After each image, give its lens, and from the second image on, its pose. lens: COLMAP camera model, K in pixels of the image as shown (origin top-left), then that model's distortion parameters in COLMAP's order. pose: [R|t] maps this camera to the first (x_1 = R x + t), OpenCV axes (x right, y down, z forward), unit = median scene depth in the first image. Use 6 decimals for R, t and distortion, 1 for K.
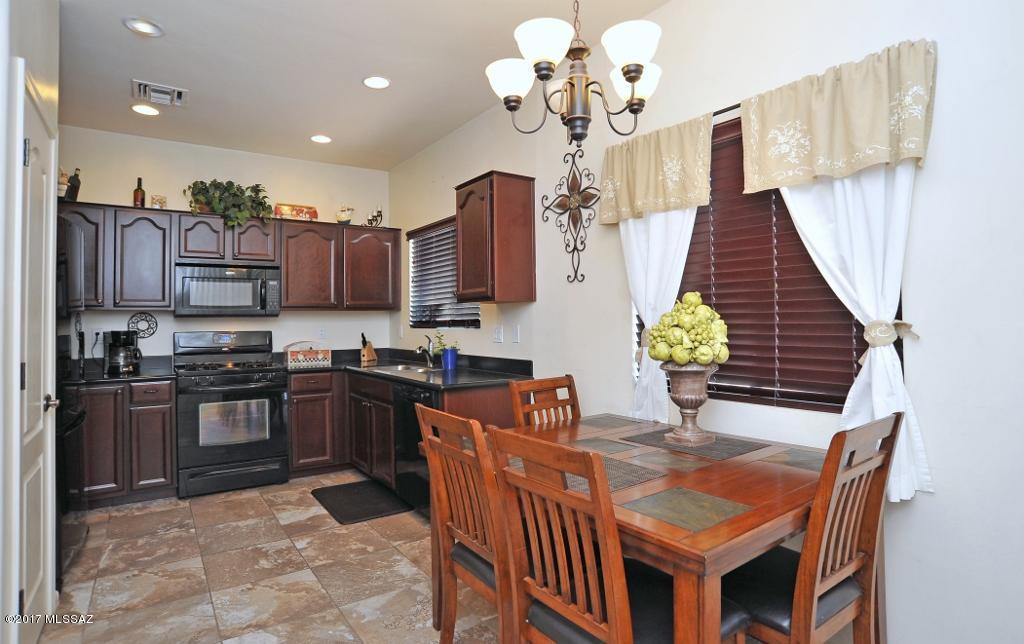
lens RADIAL K [[563.9, 0, 489.7], [0, 563.9, 312.0], [0, 0, 1]] dist [-0.022381, 0.001701]
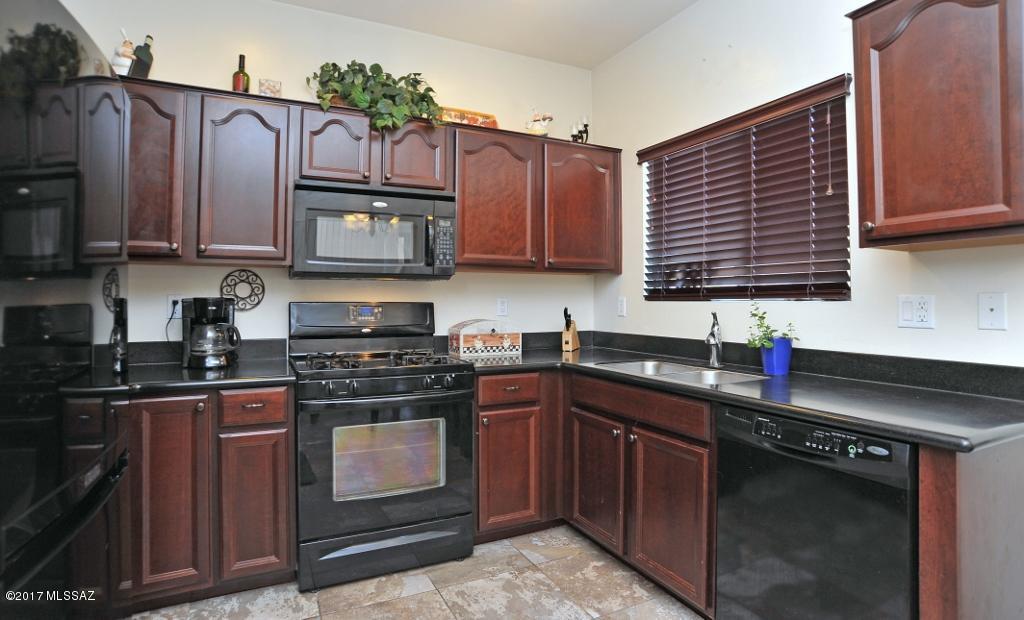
lens RADIAL K [[542.7, 0, 512.8], [0, 542.7, 291.5], [0, 0, 1]] dist [-0.049910, -0.000011]
pose [[0.994835, 0.010725, -0.100939, -0.267178], [-0.010633, 0.999942, 0.001453, 0.022148], [0.100949, -0.000372, 0.994892, 0.447289]]
